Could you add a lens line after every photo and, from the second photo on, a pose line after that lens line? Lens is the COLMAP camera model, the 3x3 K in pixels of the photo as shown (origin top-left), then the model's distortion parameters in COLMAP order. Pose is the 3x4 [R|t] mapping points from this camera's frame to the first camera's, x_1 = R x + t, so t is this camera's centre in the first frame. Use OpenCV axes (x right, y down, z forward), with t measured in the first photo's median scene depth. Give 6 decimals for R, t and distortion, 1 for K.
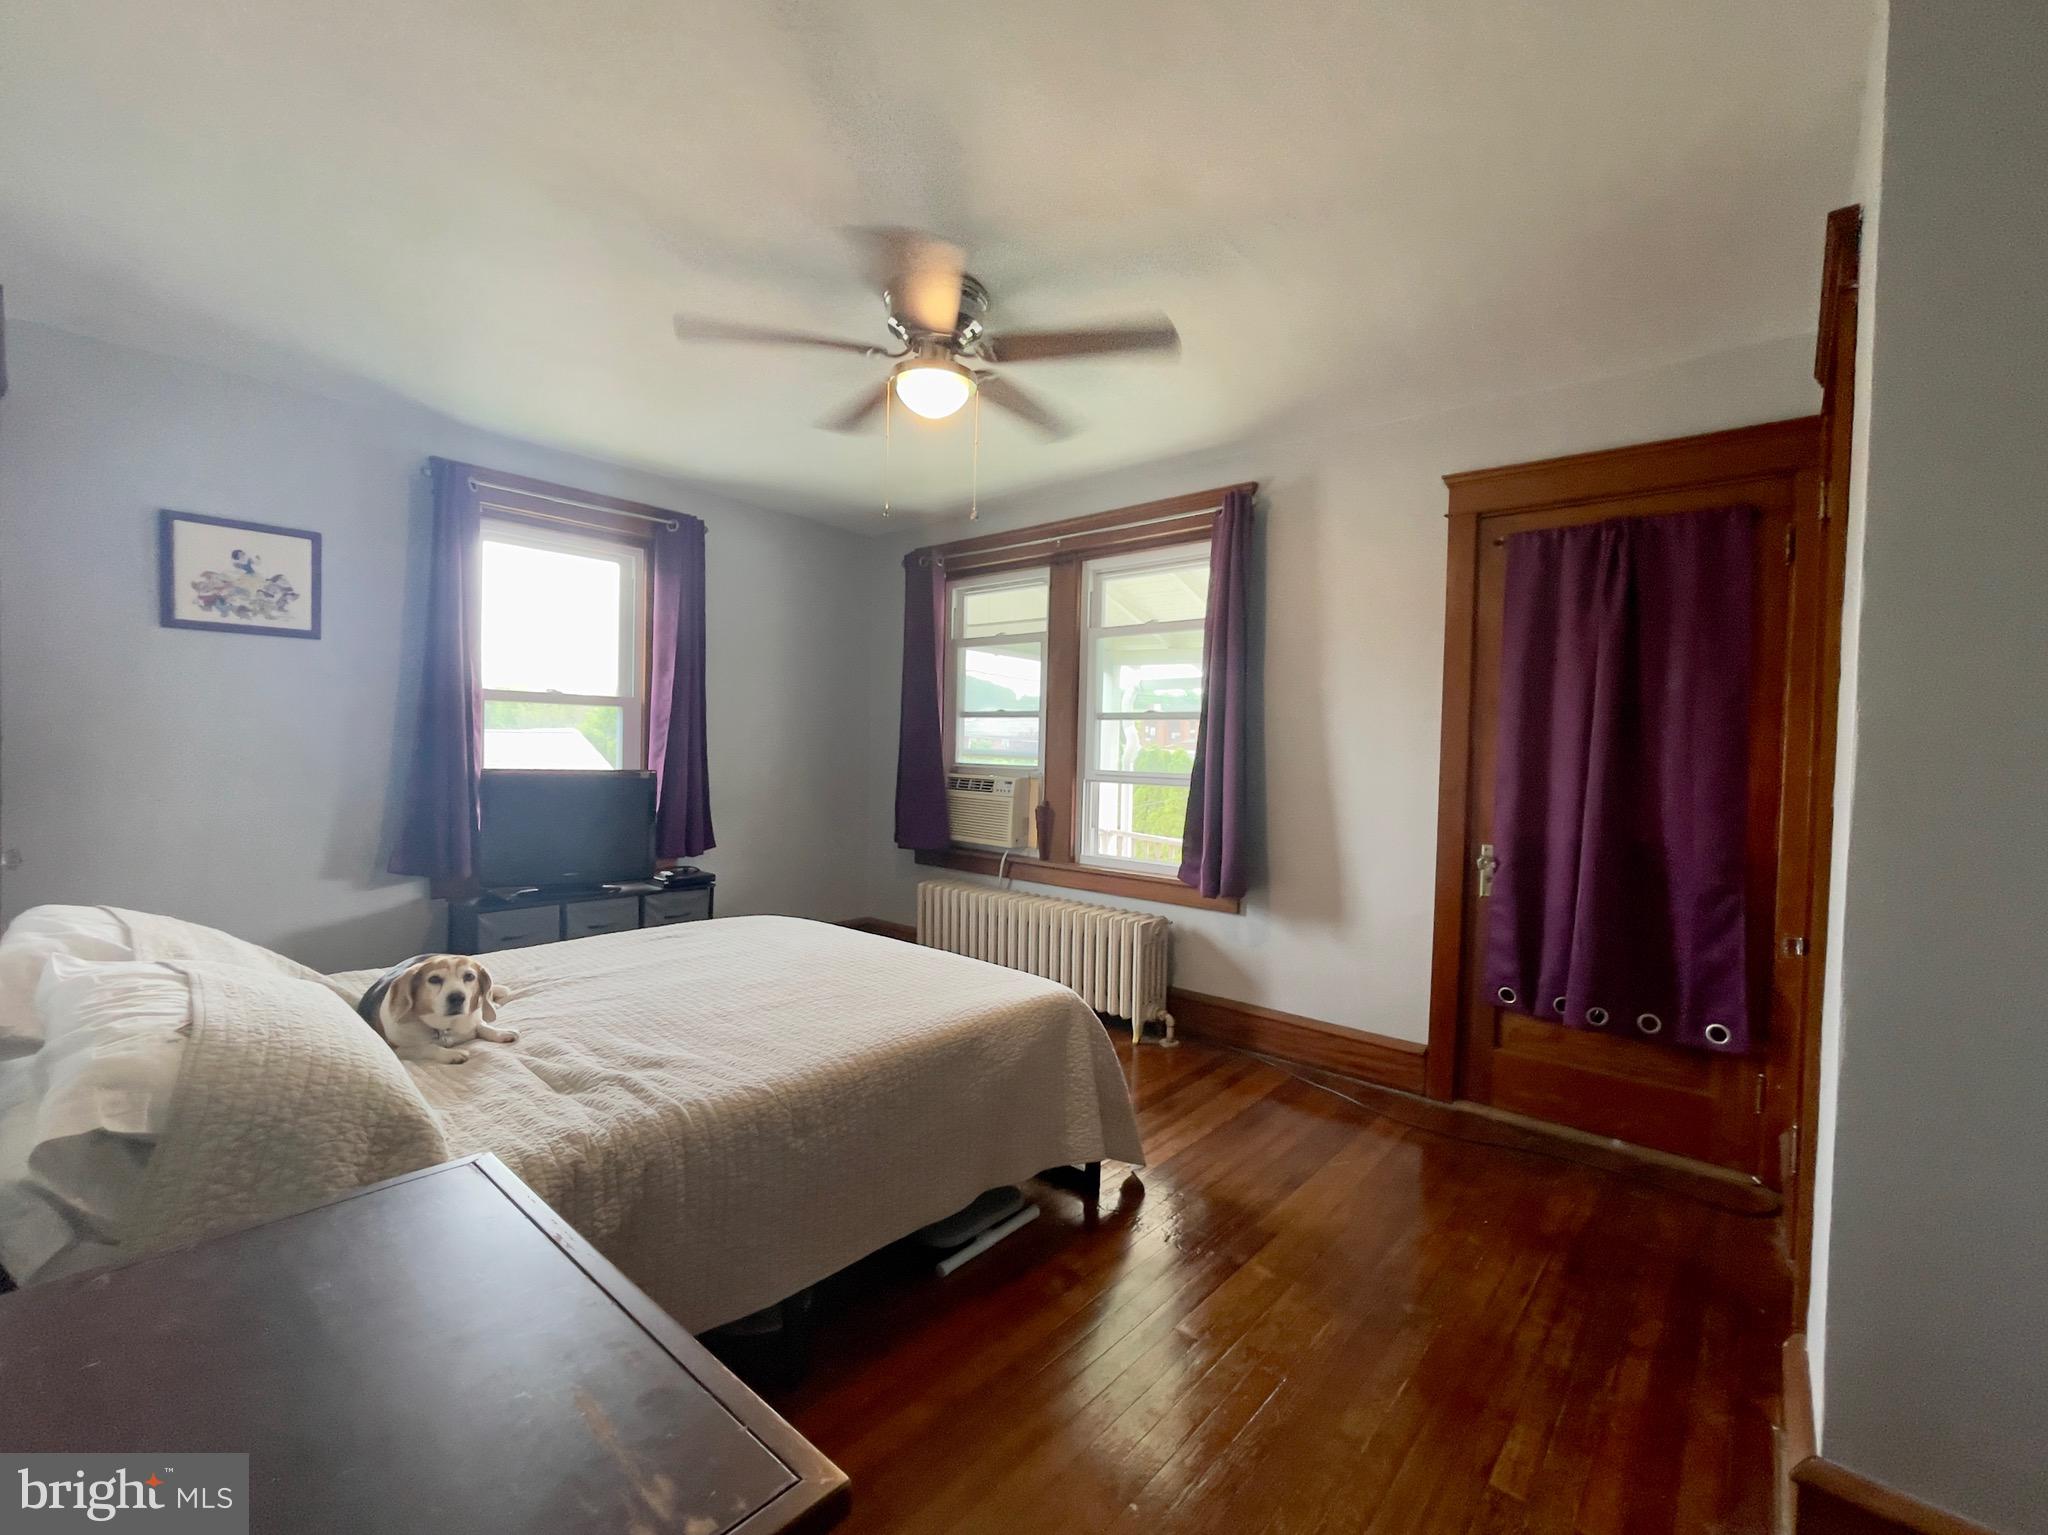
lens RADIAL K [[885.0, 0, 1024.0], [0, 885.0, 767.5], [0, 0, 1]] dist [-0.000148, -0.000207]
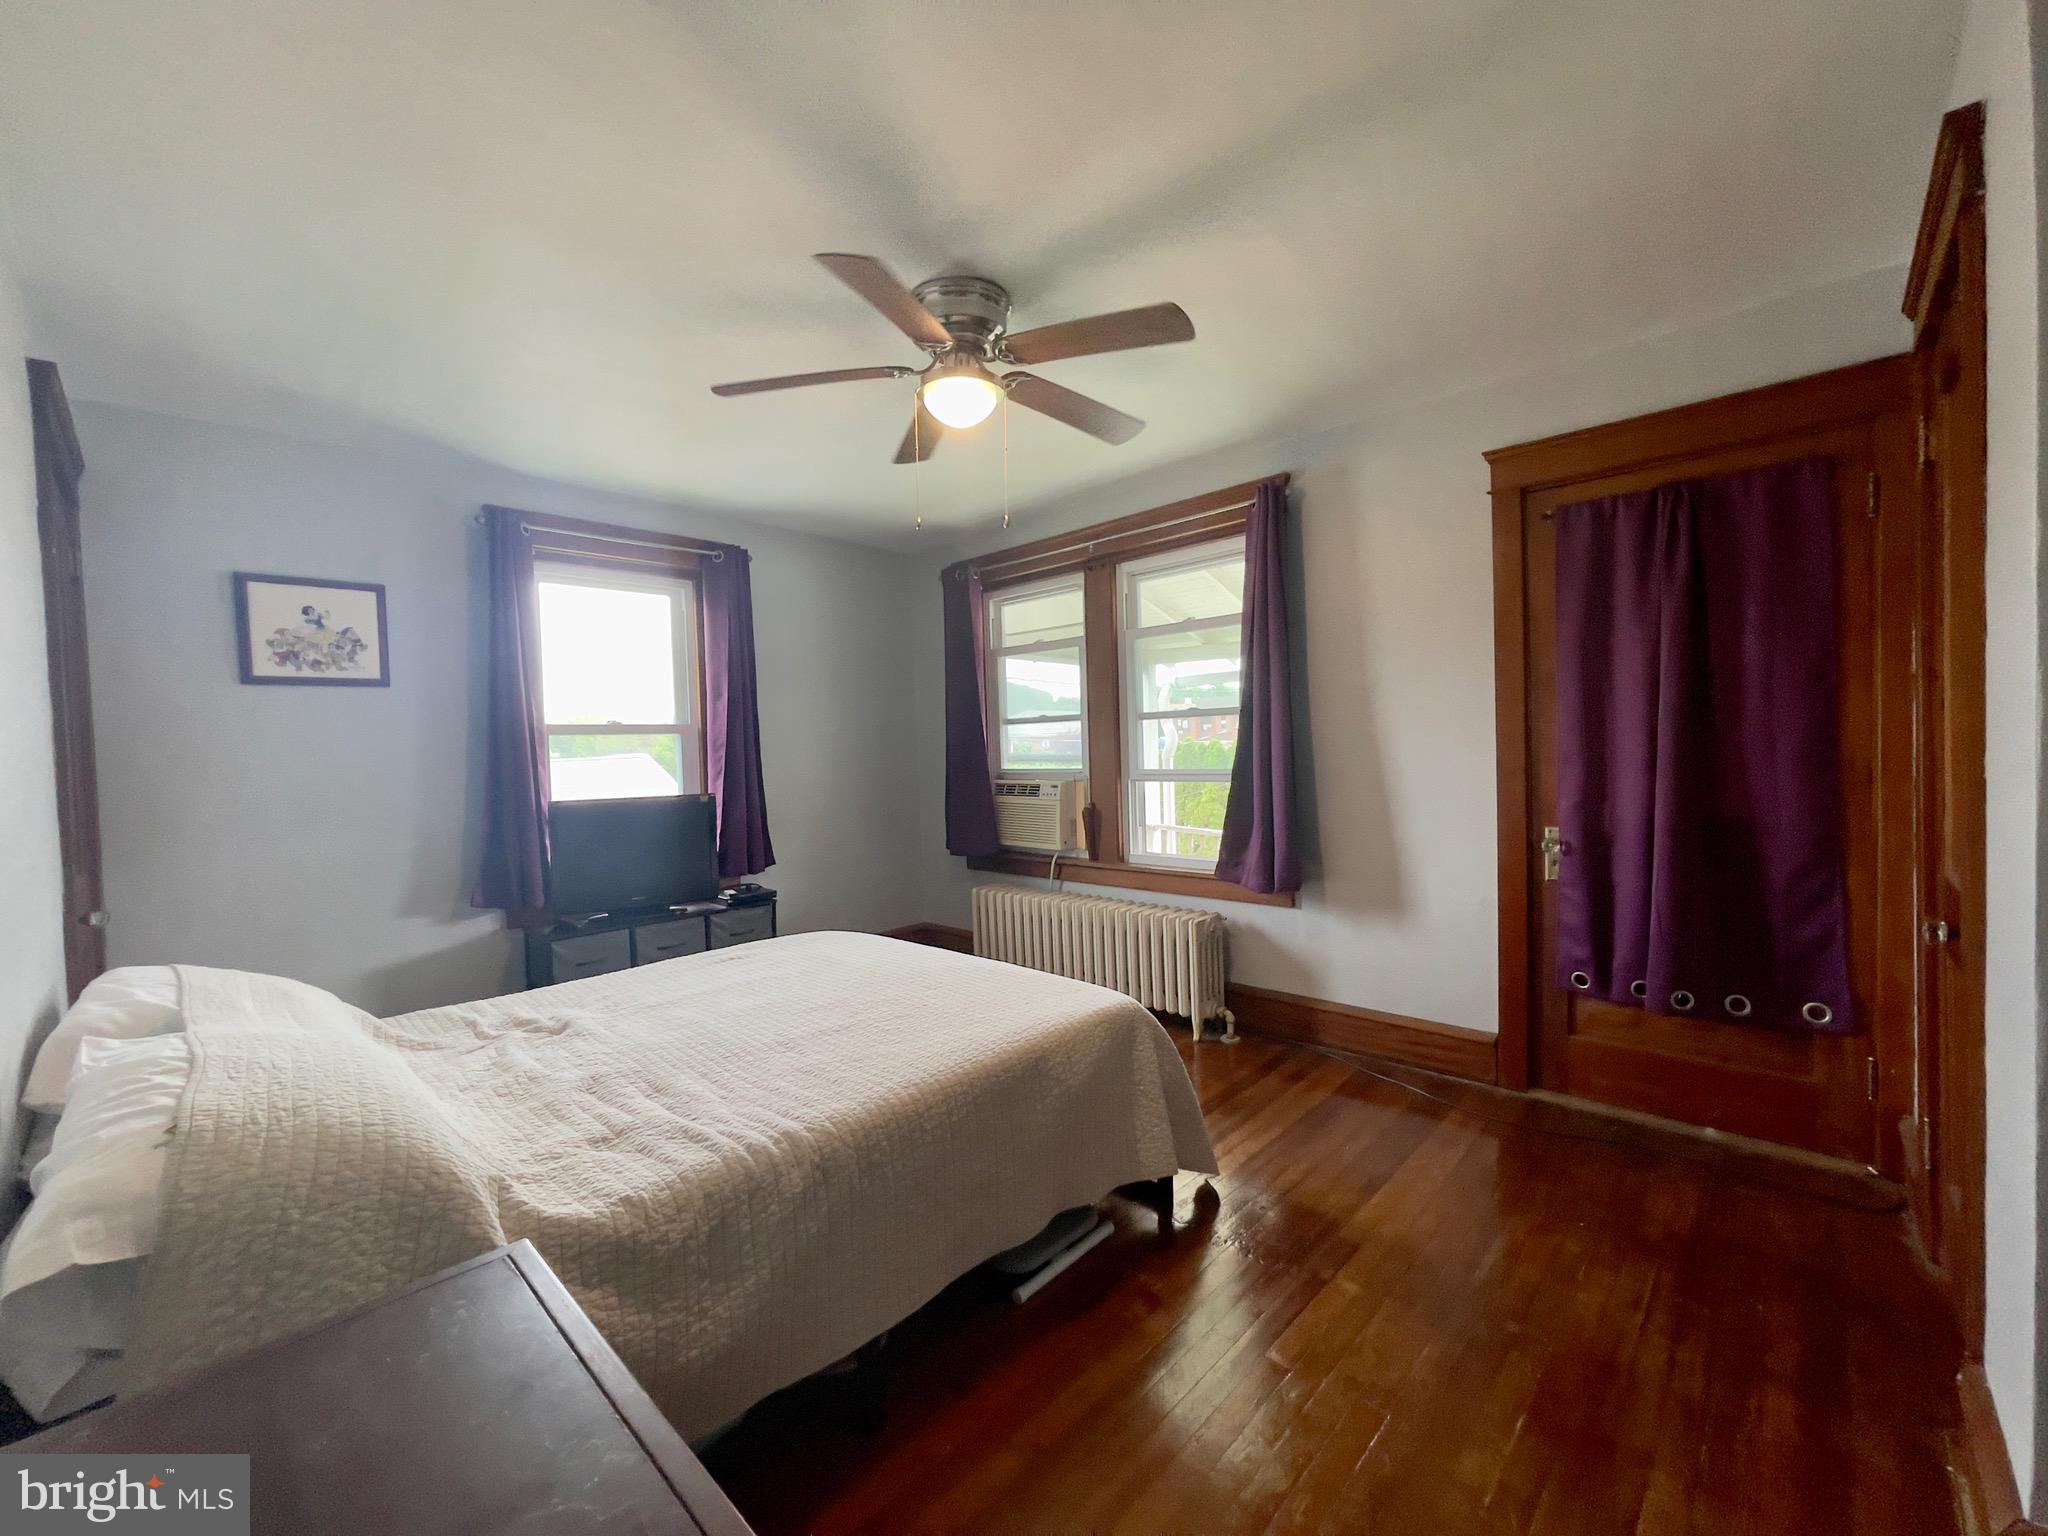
lens RADIAL K [[830.4, 0, 1023.2], [0, 830.4, 770.0], [0, 0, 1]] dist [0.000064, 0.000126]
pose [[0.997301, -0.054190, -0.049538, -0.006865], [0.054431, 0.998511, 0.003540, -0.009736], [0.049273, -0.006227, 0.998766, 0.057475]]
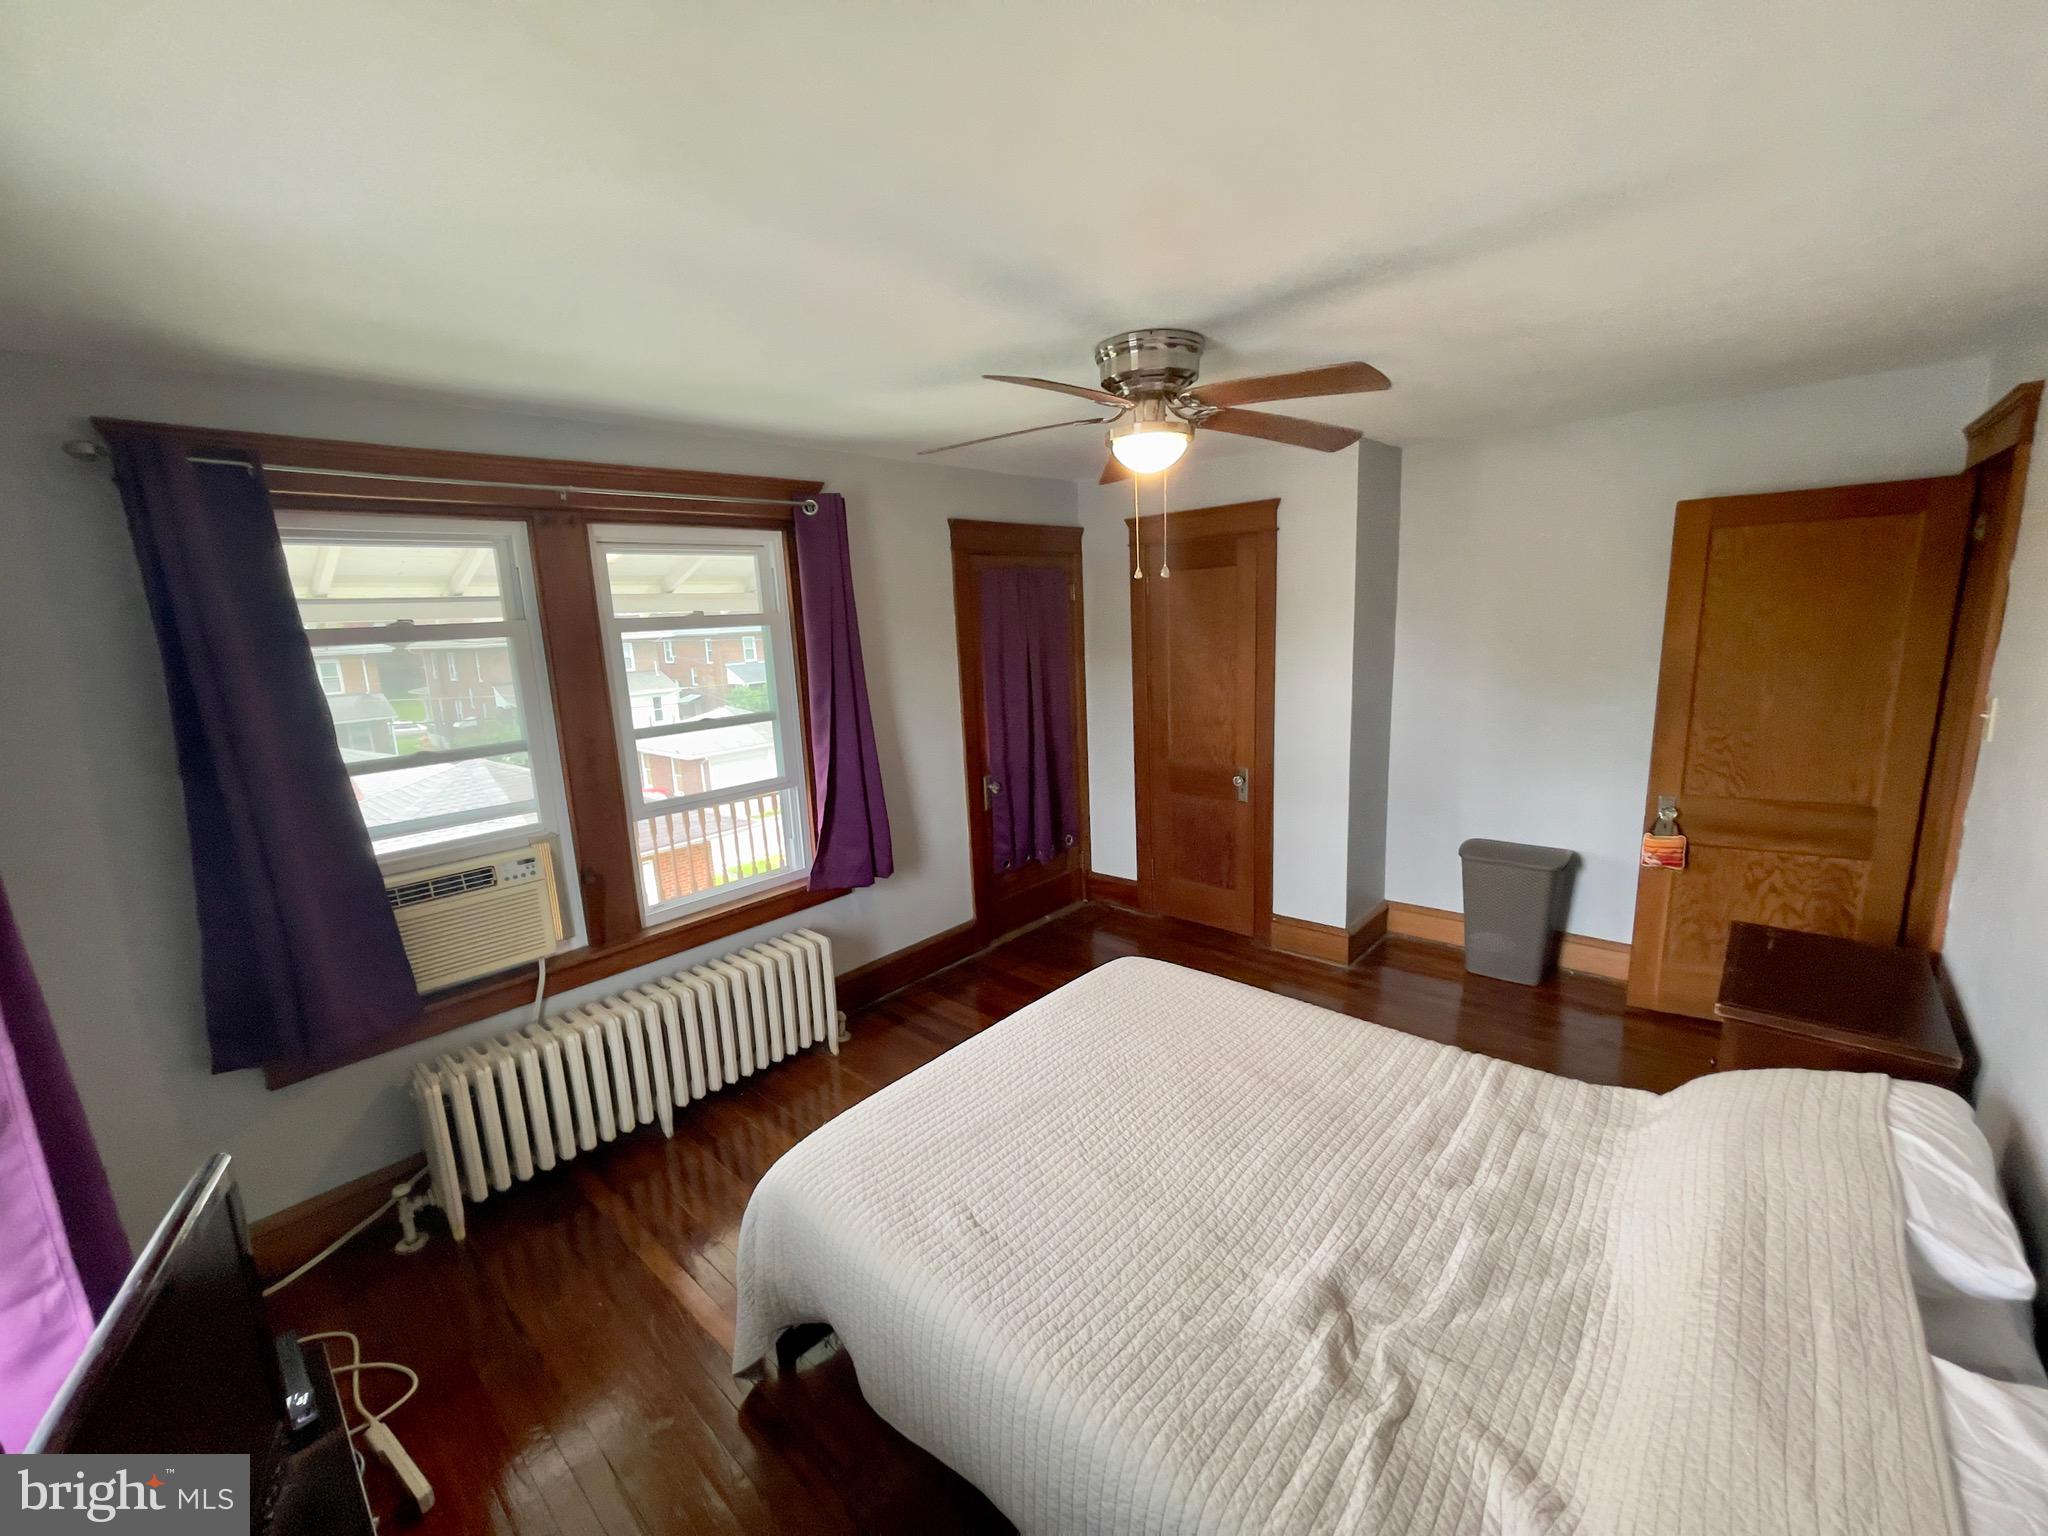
lens RADIAL K [[812.0, 0, 1027.5], [0, 812.0, 770.3], [0, 0, 1]] dist [-0.002082, 0.005615]
pose [[0.022314, -0.216370, 0.976056, -0.799807], [0.067539, 0.974395, 0.214458, -0.208358], [-0.997467, 0.061136, 0.036357, 0.844294]]
